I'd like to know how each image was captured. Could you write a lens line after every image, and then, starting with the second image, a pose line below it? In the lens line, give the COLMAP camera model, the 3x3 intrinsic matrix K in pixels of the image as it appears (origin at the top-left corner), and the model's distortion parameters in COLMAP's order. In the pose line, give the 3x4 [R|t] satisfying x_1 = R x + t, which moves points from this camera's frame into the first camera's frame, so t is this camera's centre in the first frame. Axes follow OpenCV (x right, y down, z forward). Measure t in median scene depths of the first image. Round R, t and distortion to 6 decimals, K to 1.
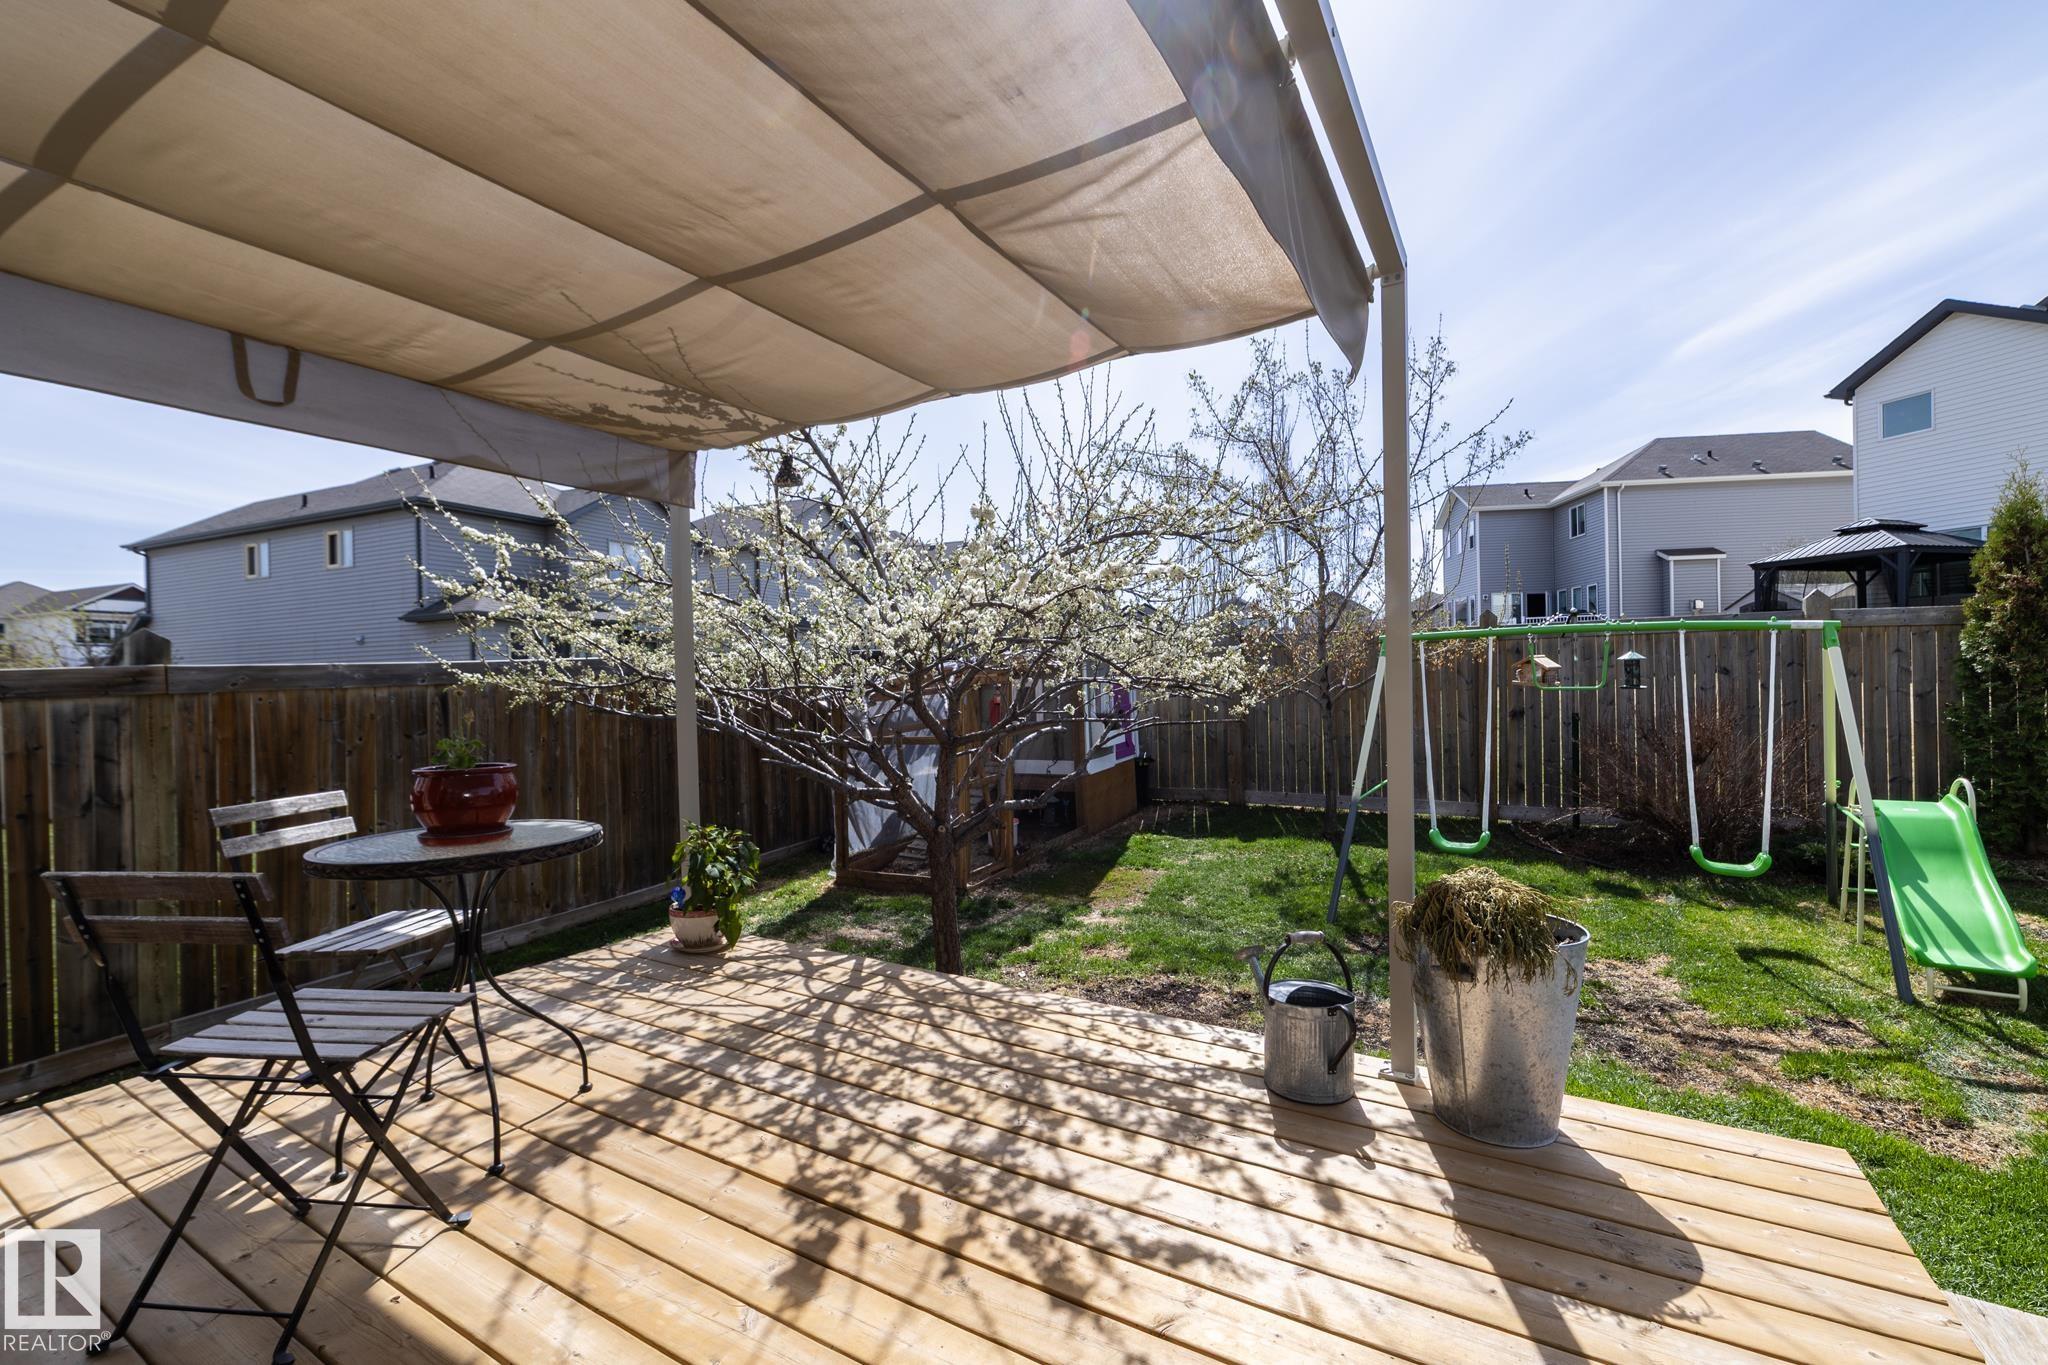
lens RADIAL K [[871.3, 0, 1017.8], [0, 871.3, 680.6], [0, 0, 1]] dist [0.001941, -0.001450]
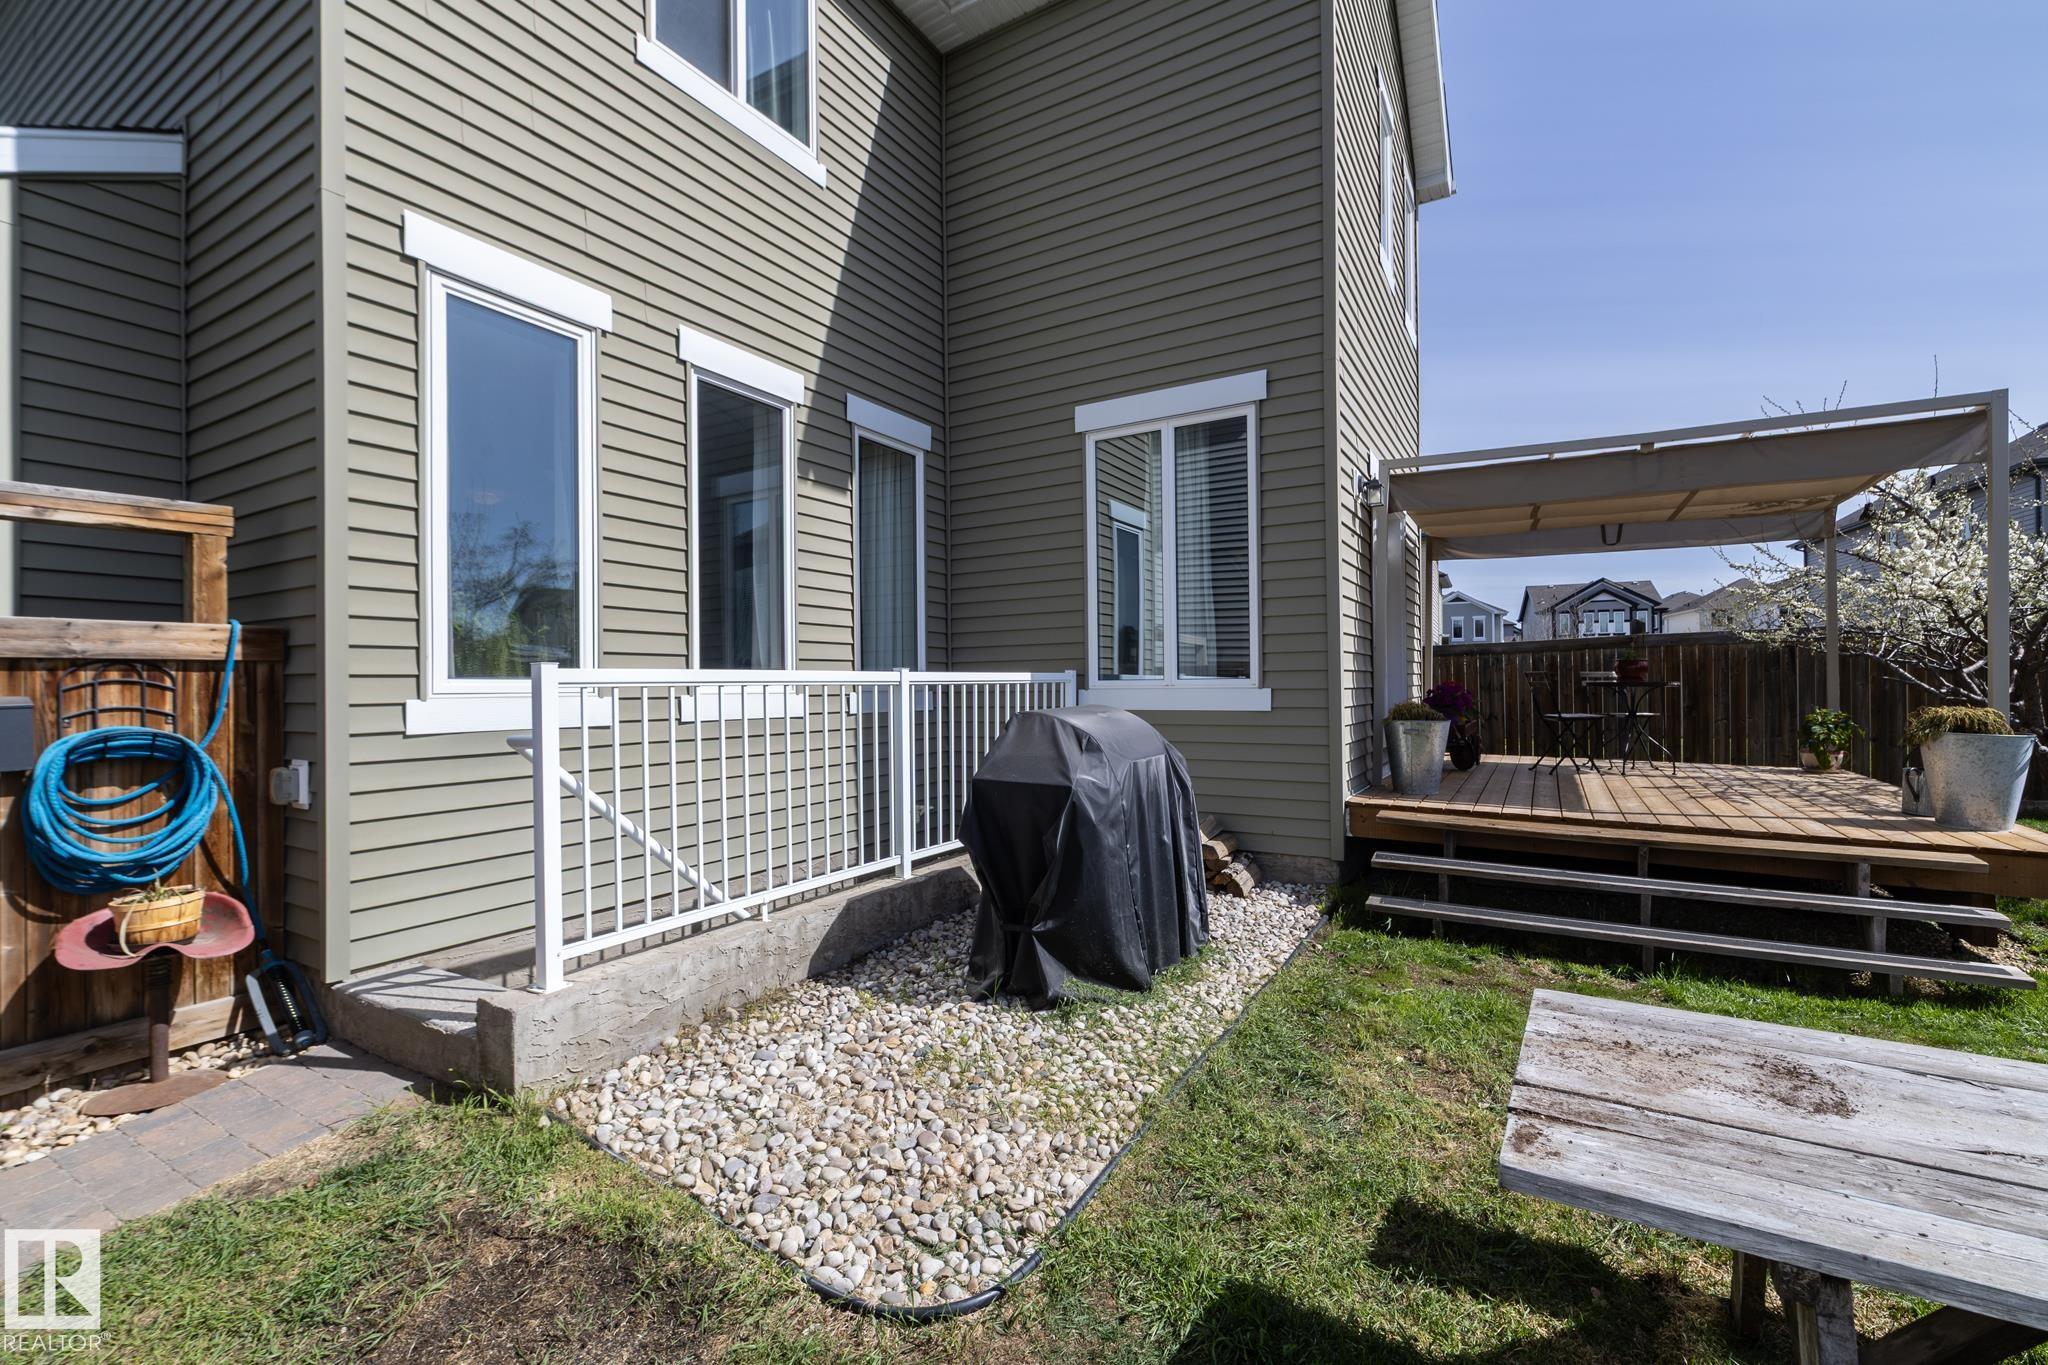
lens RADIAL K [[871.3, 0, 1032.5], [0, 871.3, 683.1], [0, 0, 1]] dist [0.001941, -0.001450]
pose [[0.012885, 0.022236, -0.999670, 1.949475], [0.006635, 0.999729, 0.022323, 0.073345], [0.999895, -0.006921, 0.012734, -0.954443]]
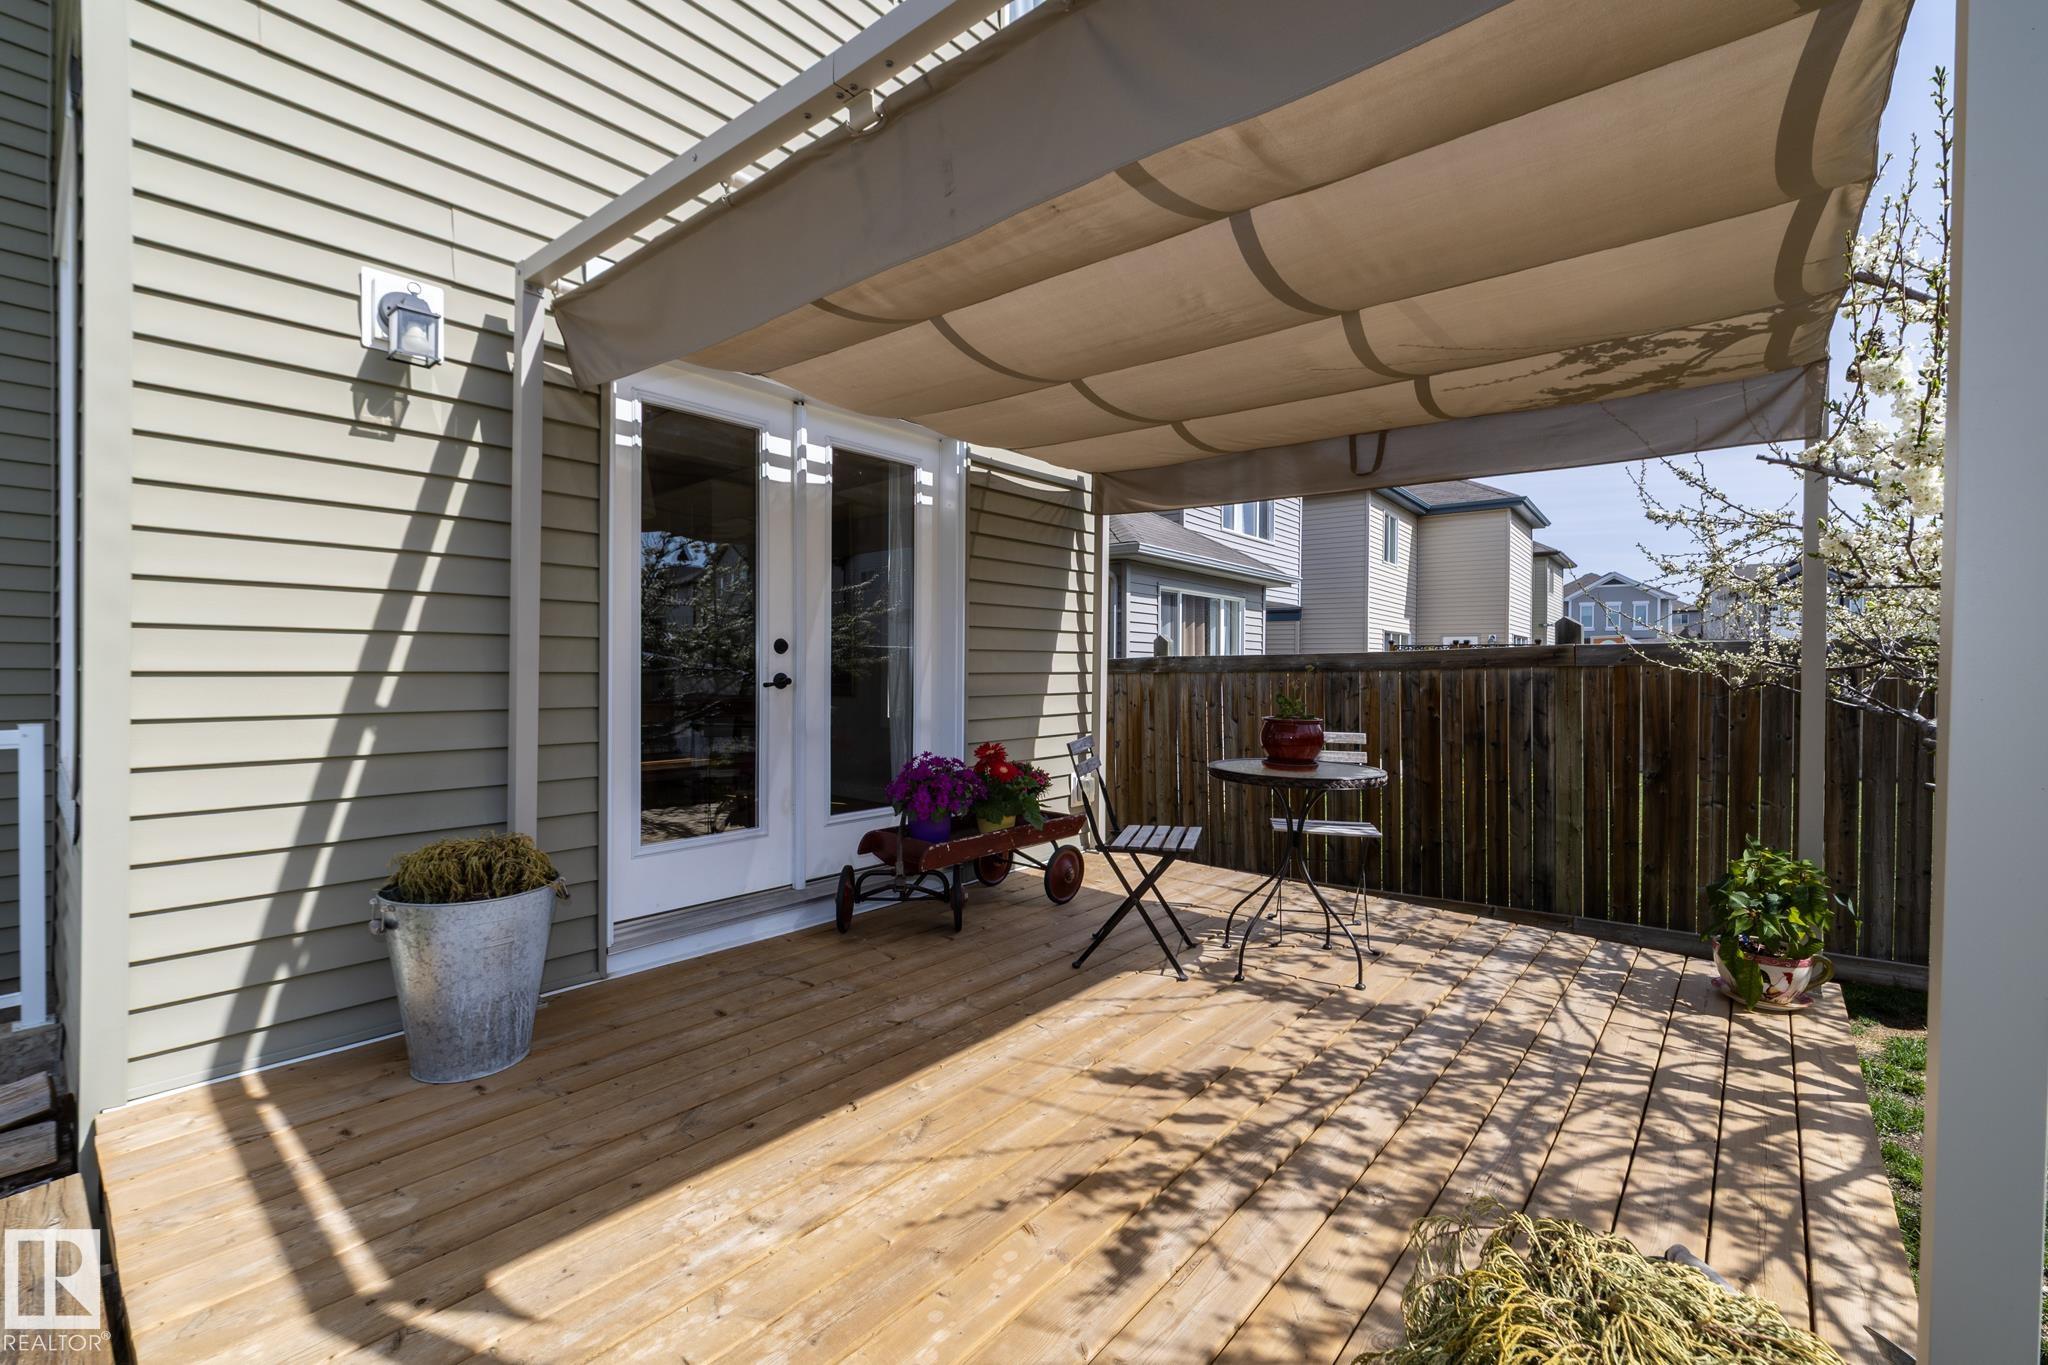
lens RADIAL K [[871.3, 0, 1034.7], [0, 871.3, 670.0], [0, 0, 1]] dist [0.001941, -0.001450]
pose [[-0.153216, 0.027307, -0.987815, 0.662310], [-0.008015, 0.999551, 0.028874, -0.014951], [0.988160, 0.012341, -0.152928, 0.603433]]
